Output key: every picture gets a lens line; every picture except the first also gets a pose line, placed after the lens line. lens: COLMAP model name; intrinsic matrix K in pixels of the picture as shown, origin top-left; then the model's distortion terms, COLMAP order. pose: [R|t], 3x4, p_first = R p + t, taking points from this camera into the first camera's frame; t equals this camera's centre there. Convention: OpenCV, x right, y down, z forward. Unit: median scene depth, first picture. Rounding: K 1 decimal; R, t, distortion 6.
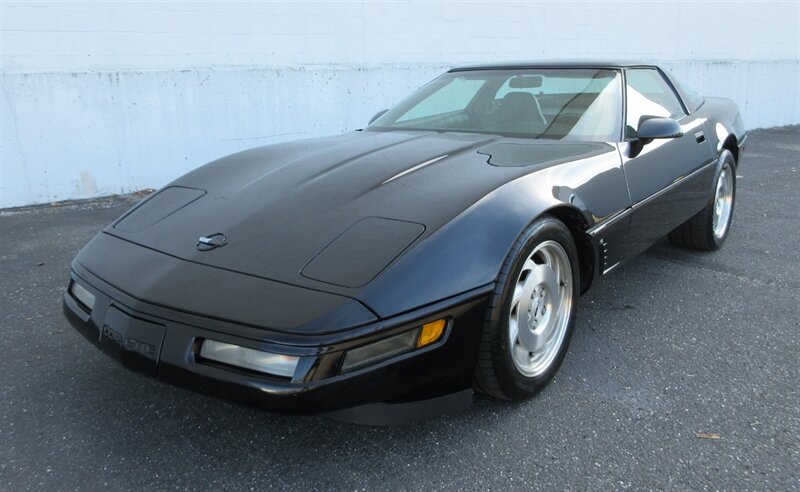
lens RADIAL K [[647.6, 0, 399.1], [0, 647.6, 221.3], [0, 0, 1]] dist [-0.001956, -0.007573]
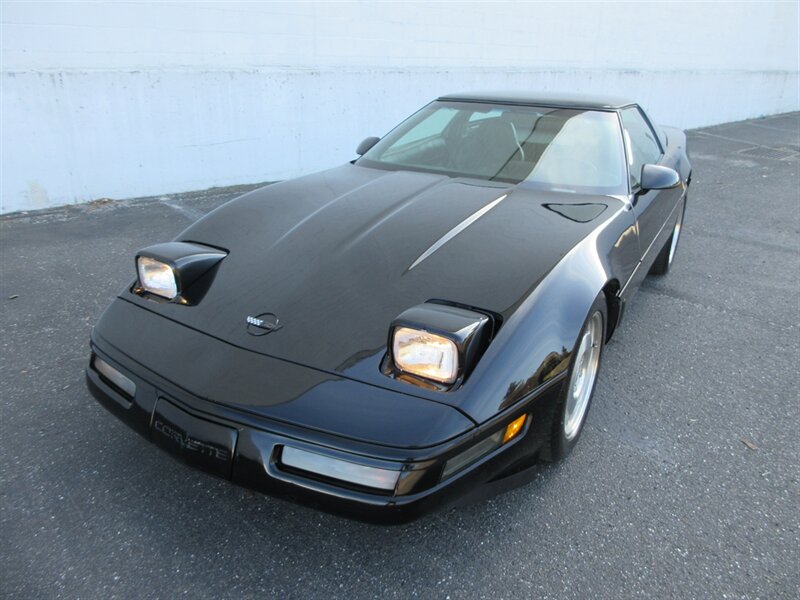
lens RADIAL K [[581.1, 0, 404.9], [0, 581.1, 308.1], [0, 0, 1]] dist [-0.006240, 0.001580]
pose [[0.988569, -0.018753, 0.149601, -0.187006], [-0.008718, 0.983465, 0.180890, -0.127917], [-0.150519, -0.180126, 0.972059, 0.136036]]
